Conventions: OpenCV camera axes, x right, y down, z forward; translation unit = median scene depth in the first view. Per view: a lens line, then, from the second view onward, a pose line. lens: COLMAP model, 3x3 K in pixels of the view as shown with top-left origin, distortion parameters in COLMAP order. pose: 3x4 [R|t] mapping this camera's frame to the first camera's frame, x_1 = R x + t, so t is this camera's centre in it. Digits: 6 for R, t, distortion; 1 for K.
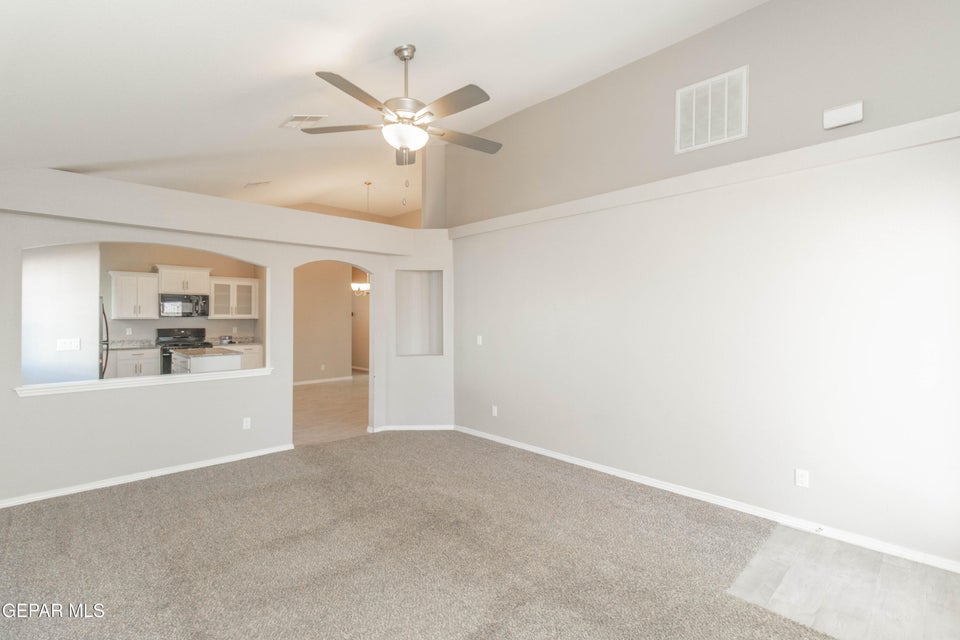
lens RADIAL K [[442.9, 0, 484.5], [0, 442.9, 311.5], [0, 0, 1]] dist [0.004724, 0.000449]
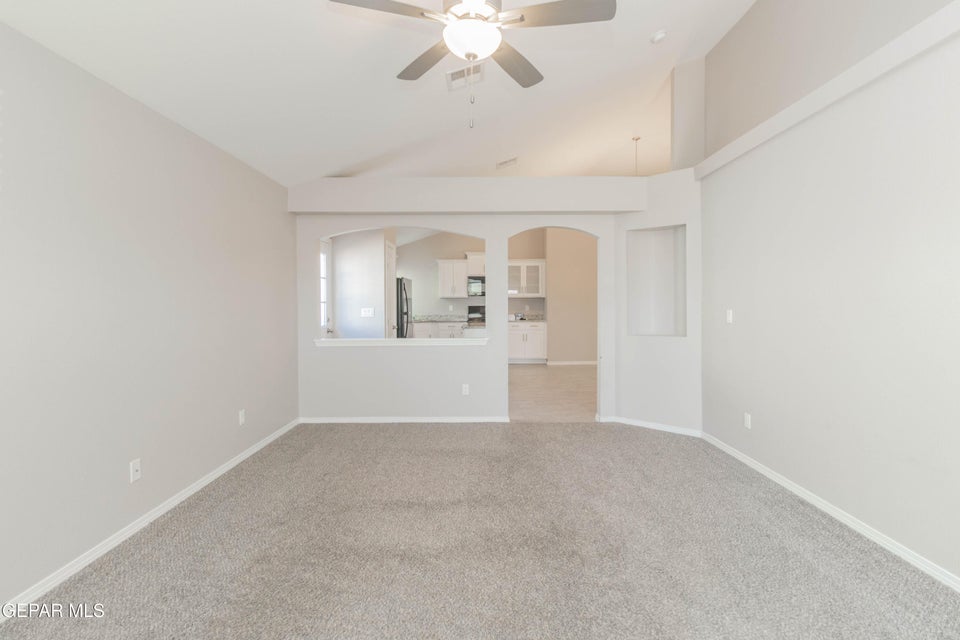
lens RADIAL K [[453.6, 0, 476.7], [0, 453.6, 307.5], [0, 0, 1]] dist [0.003195, 0.000400]
pose [[0.723826, 0.003460, -0.689974, 0.173261], [0.012872, 0.999746, 0.018517, 0.029035], [0.689863, -0.022284, 0.723597, 0.186078]]
